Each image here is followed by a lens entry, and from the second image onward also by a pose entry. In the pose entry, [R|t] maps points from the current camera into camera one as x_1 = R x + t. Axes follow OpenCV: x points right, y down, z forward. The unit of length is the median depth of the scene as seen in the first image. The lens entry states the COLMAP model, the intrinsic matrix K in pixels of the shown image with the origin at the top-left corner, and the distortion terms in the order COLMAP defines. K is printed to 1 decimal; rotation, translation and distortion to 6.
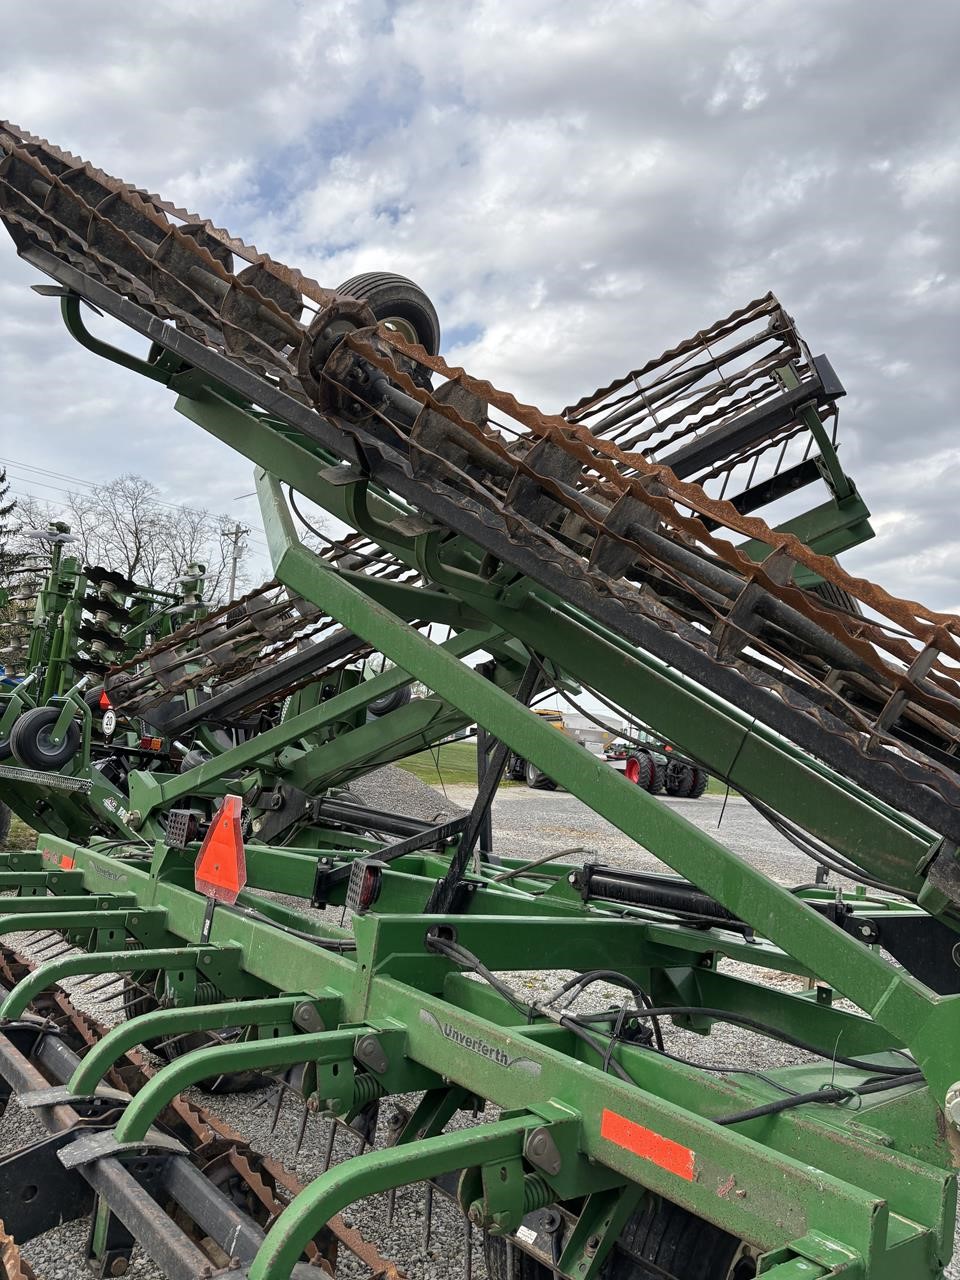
lens RADIAL K [[963.9, 0, 433.3], [0, 963.9, 598.4], [0, 0, 1]] dist [0.050371, -0.052630]
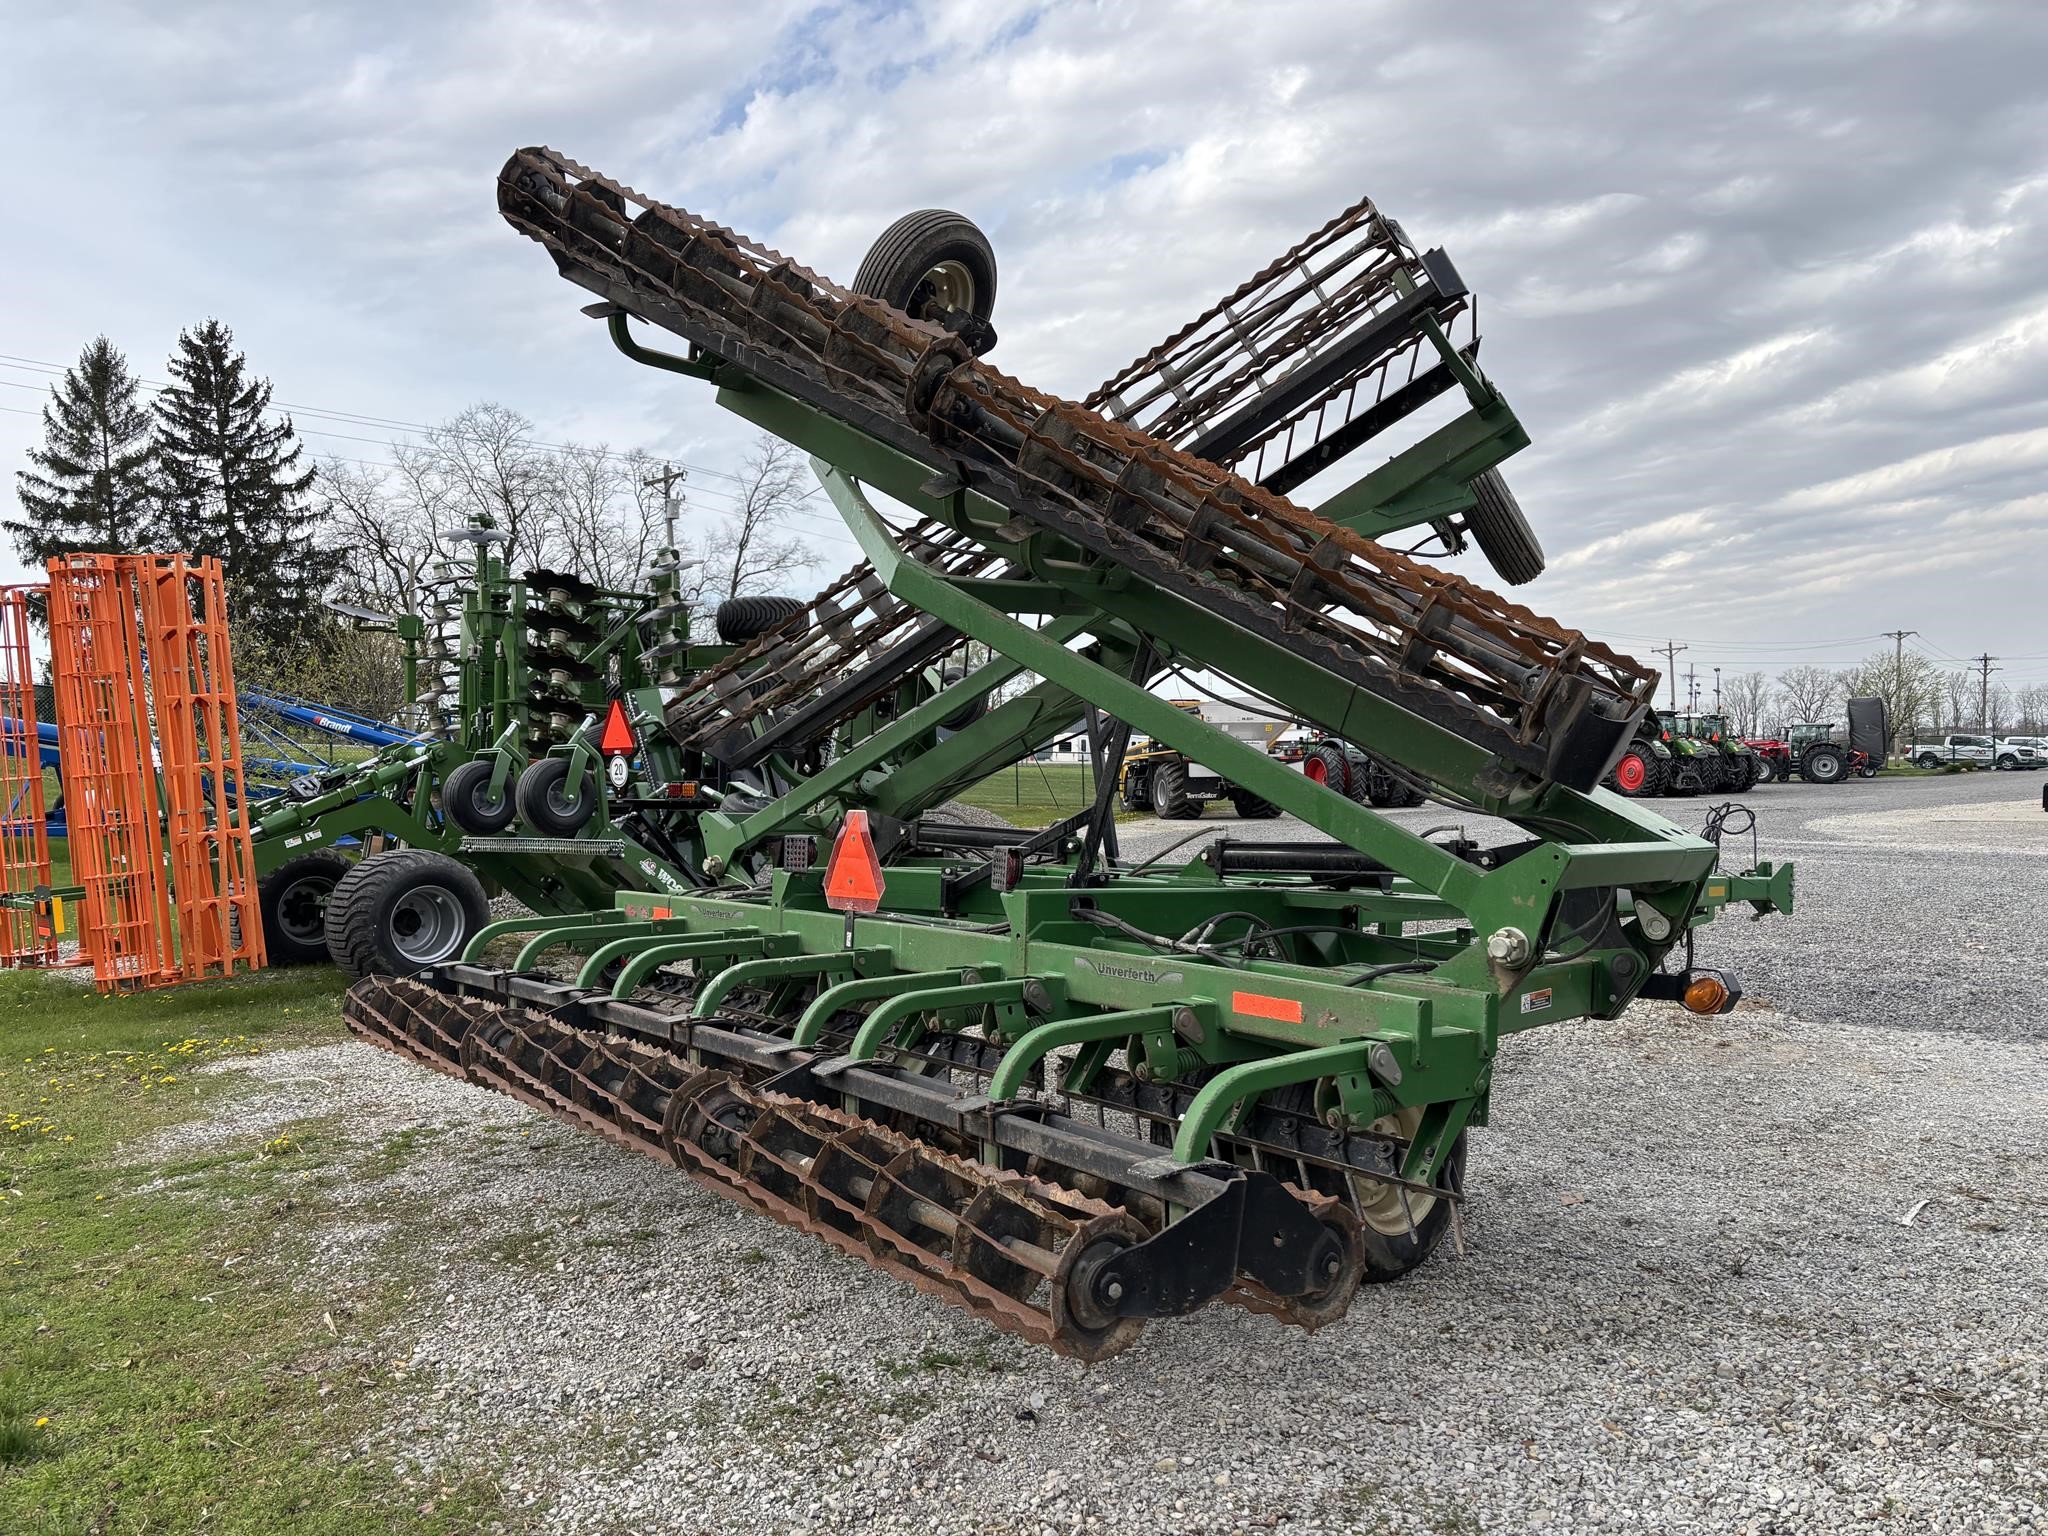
lens RADIAL K [[1542.3, 0, 1035.4], [0, 1542.3, 692.2], [0, 0, 1]] dist [0.050371, -0.052630]
pose [[0.993297, -0.112504, 0.026528, -0.035200], [0.109349, 0.988978, 0.099832, -0.035161], [-0.037467, -0.096262, 0.994651, -0.376146]]
